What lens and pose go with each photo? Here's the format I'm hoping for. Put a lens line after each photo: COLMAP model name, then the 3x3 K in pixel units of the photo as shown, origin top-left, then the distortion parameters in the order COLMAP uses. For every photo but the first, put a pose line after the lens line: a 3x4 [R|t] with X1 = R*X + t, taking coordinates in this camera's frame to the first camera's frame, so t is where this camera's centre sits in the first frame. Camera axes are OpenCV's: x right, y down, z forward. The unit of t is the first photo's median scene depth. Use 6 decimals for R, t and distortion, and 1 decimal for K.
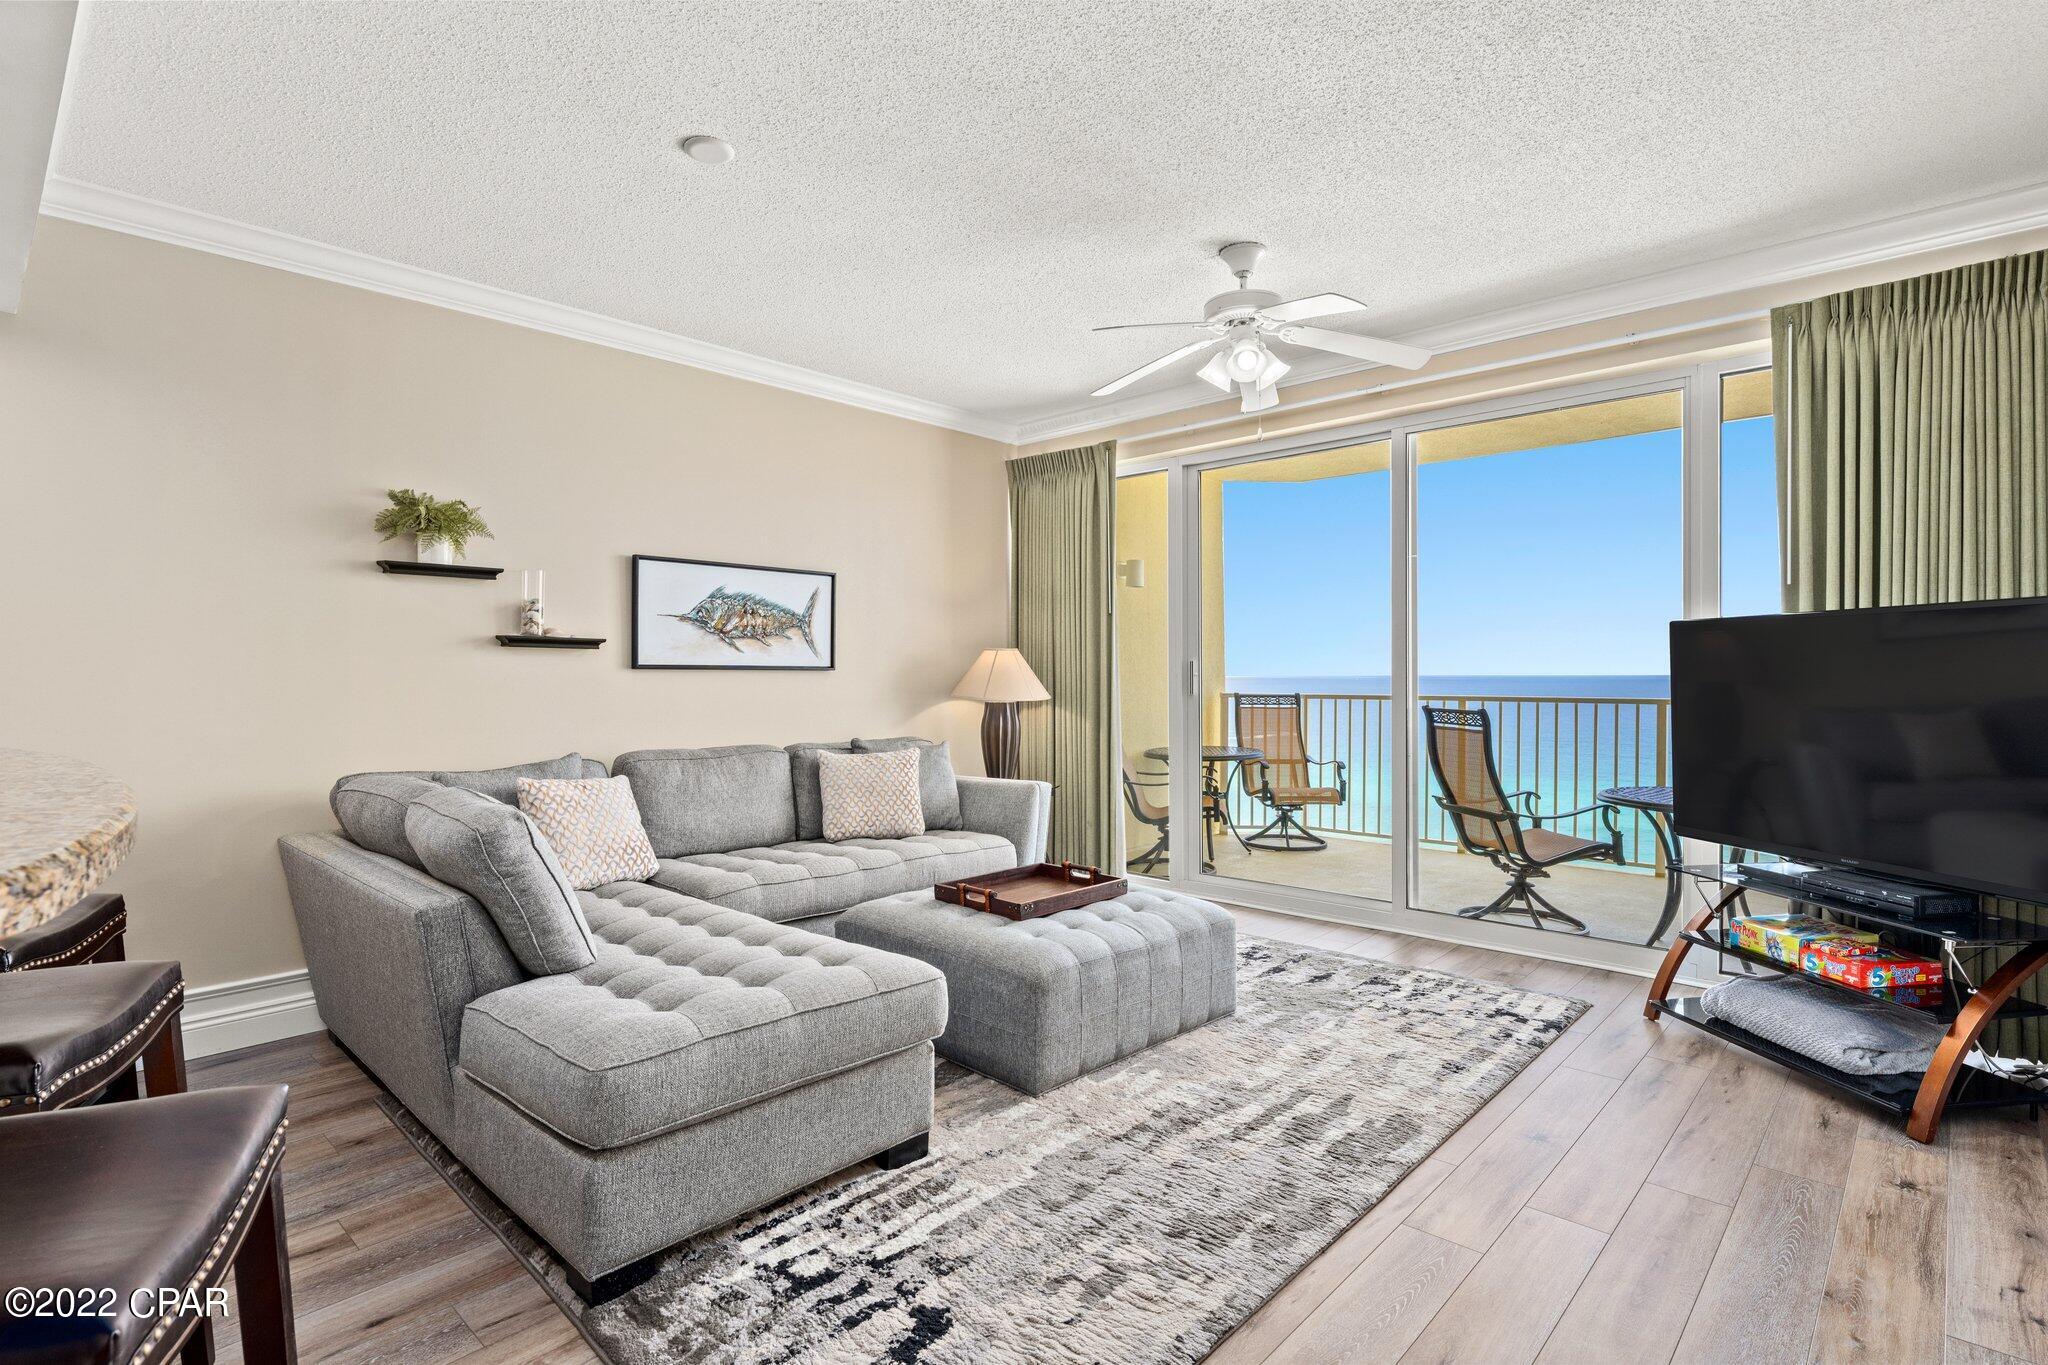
lens RADIAL K [[1009.2, 0, 1024.0], [0, 1009.2, 682.5], [0, 0, 1]] dist [0.002164, 0.000055]
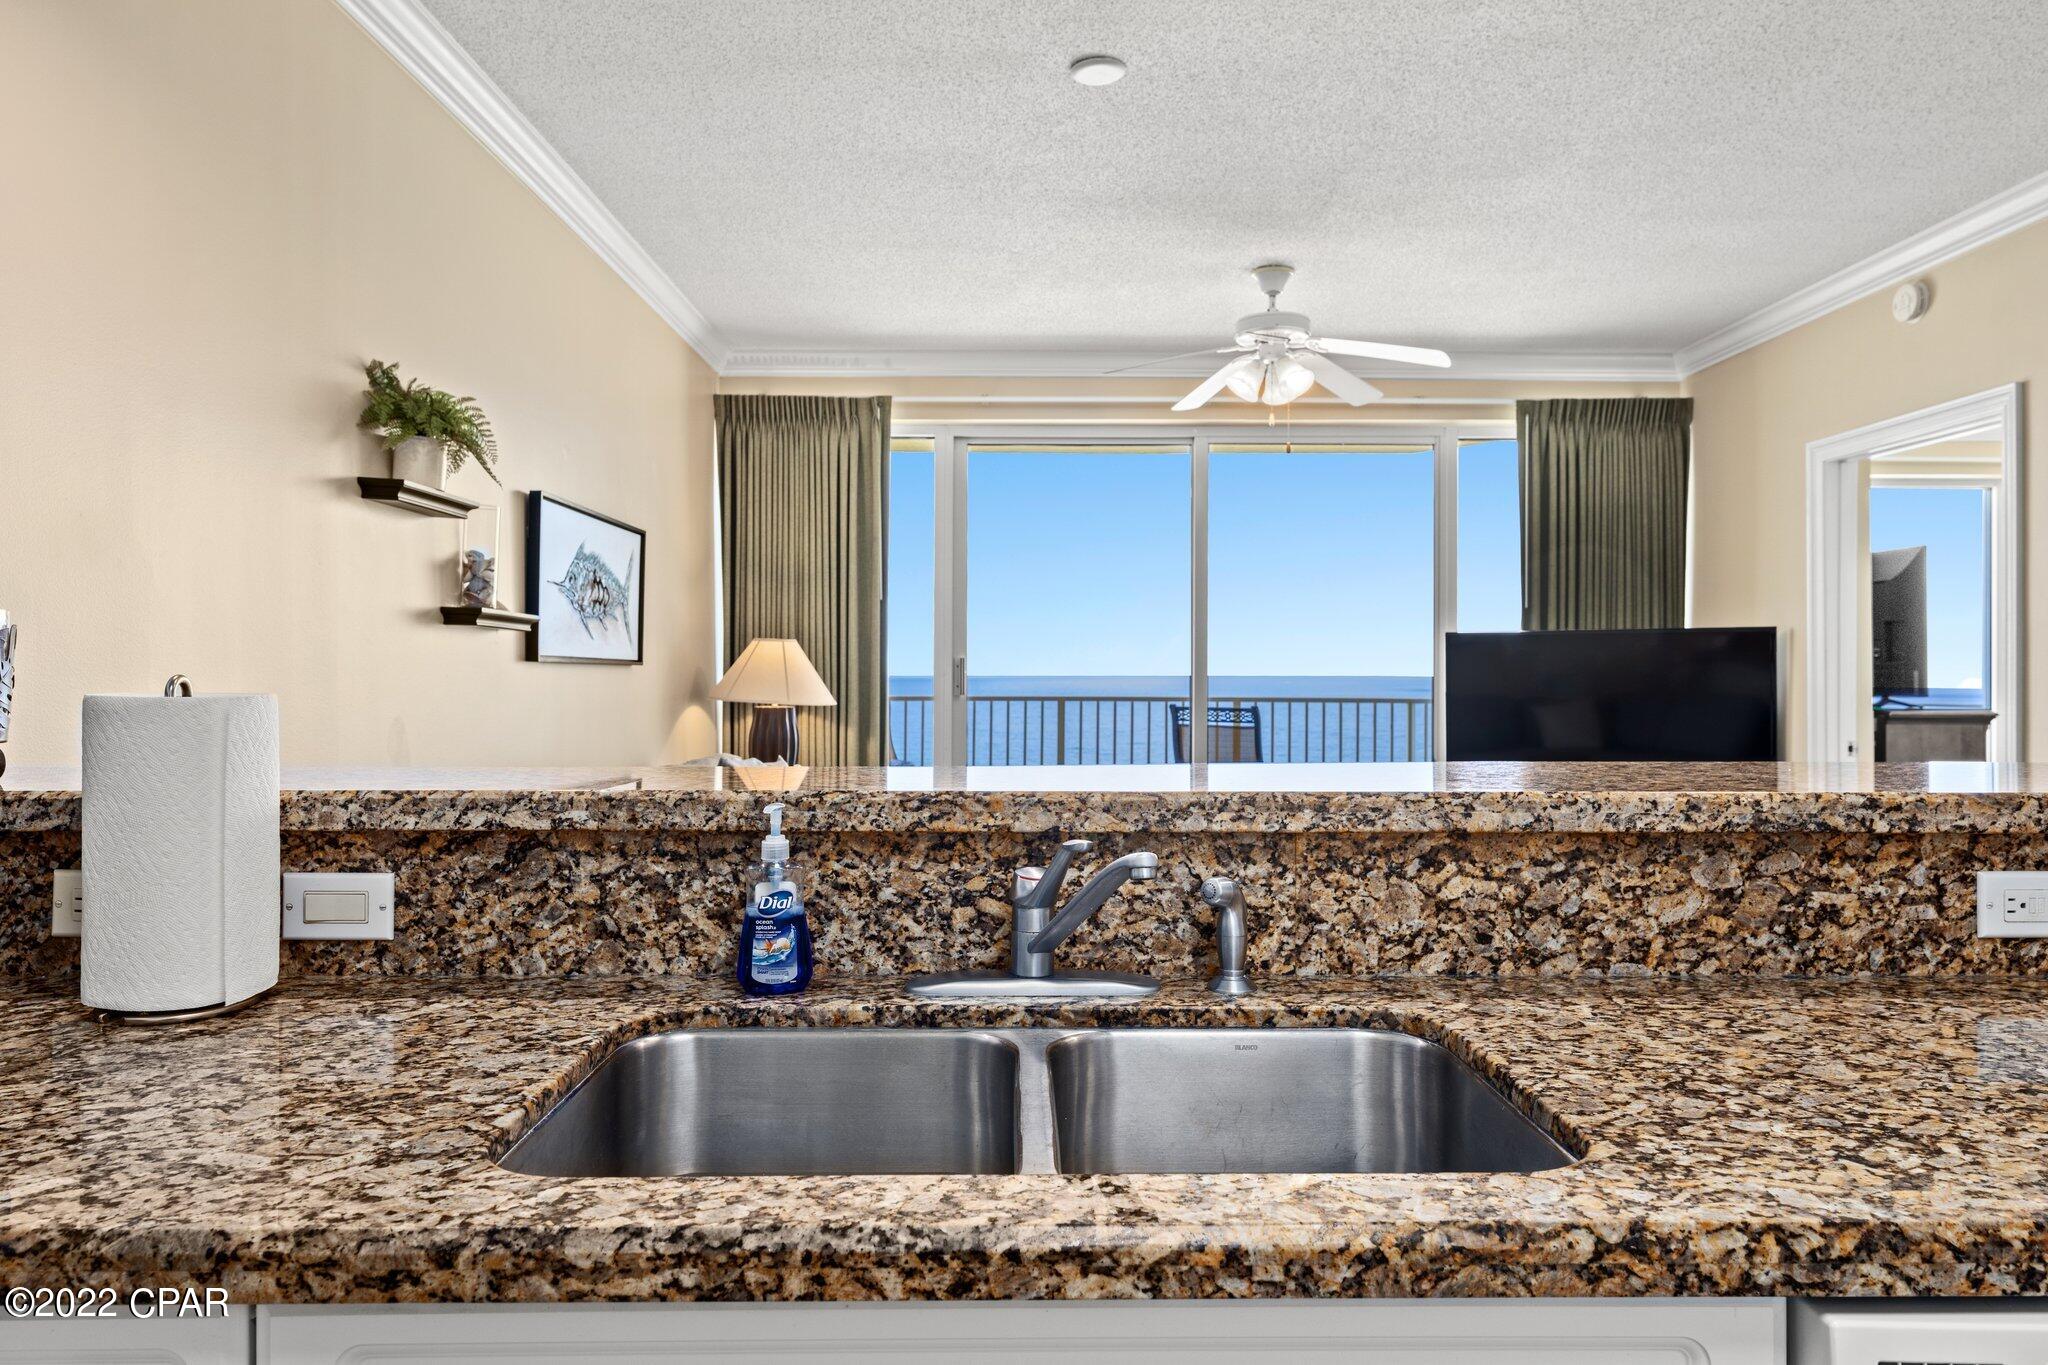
lens RADIAL K [[1336.3, 0, 1024.0], [0, 1336.3, 682.5], [0, 0, 1]] dist [-0.007154, -0.001787]
pose [[0.728526, -0.000896, 0.685018, -0.735213], [0.001347, 0.999999, -0.000124, 0.000748], [-0.685017, 0.001013, 0.728526, 0.132676]]
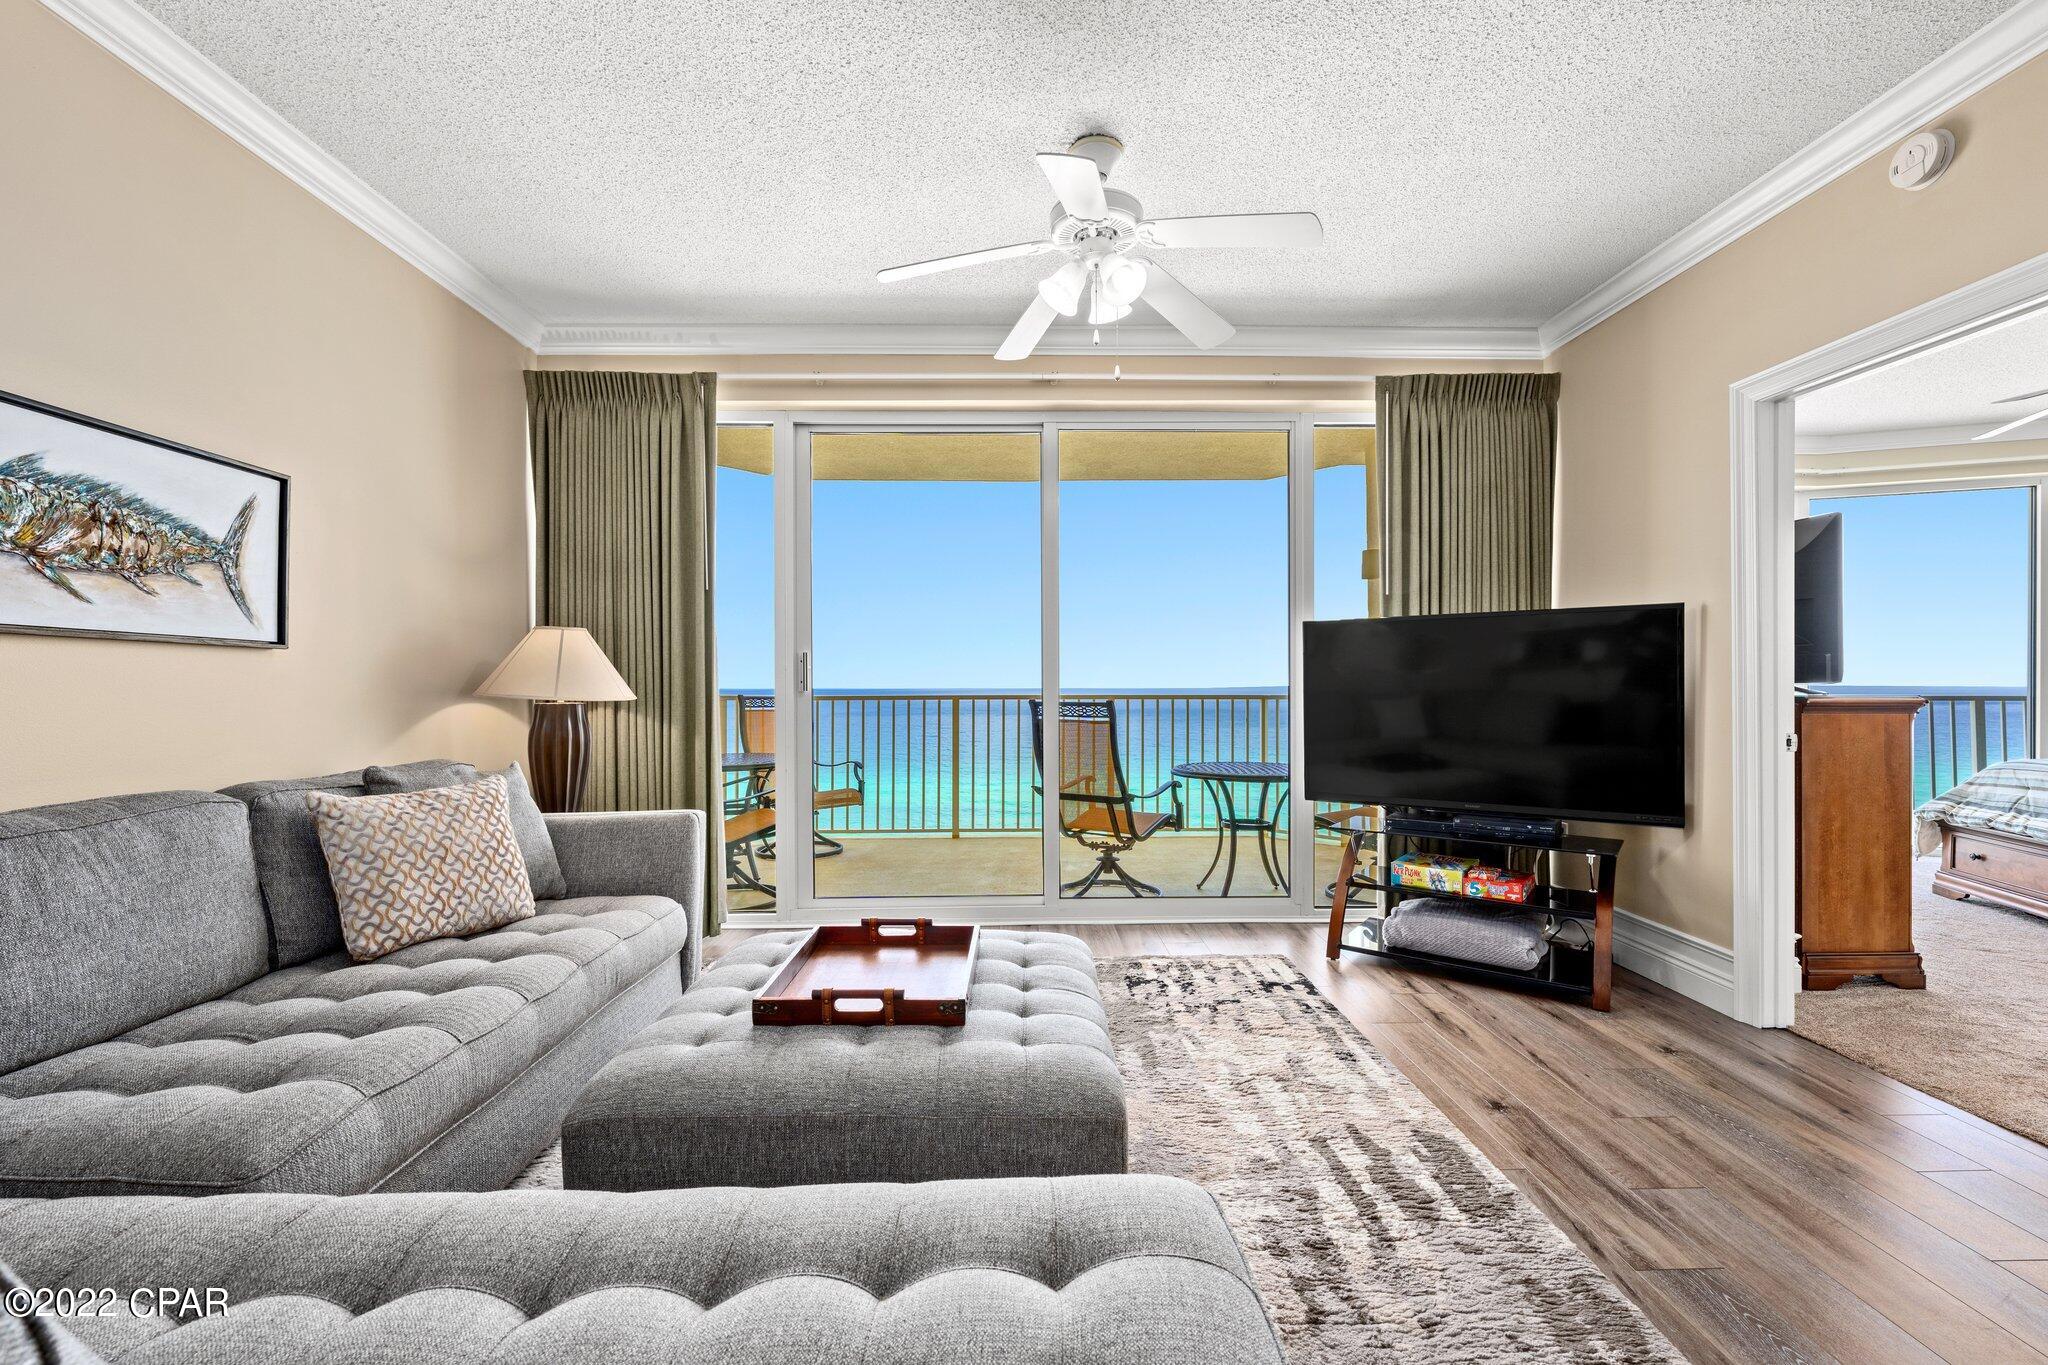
lens RADIAL K [[865.2, 0, 1025.8], [0, 865.2, 691.5], [0, 0, 1]] dist [0.000137, -0.000546]
pose [[0.716014, -0.004971, 0.698069, -0.261970], [0.008574, 0.999962, -0.001674, 0.018122], [-0.698034, 0.007184, 0.716029, 0.421788]]
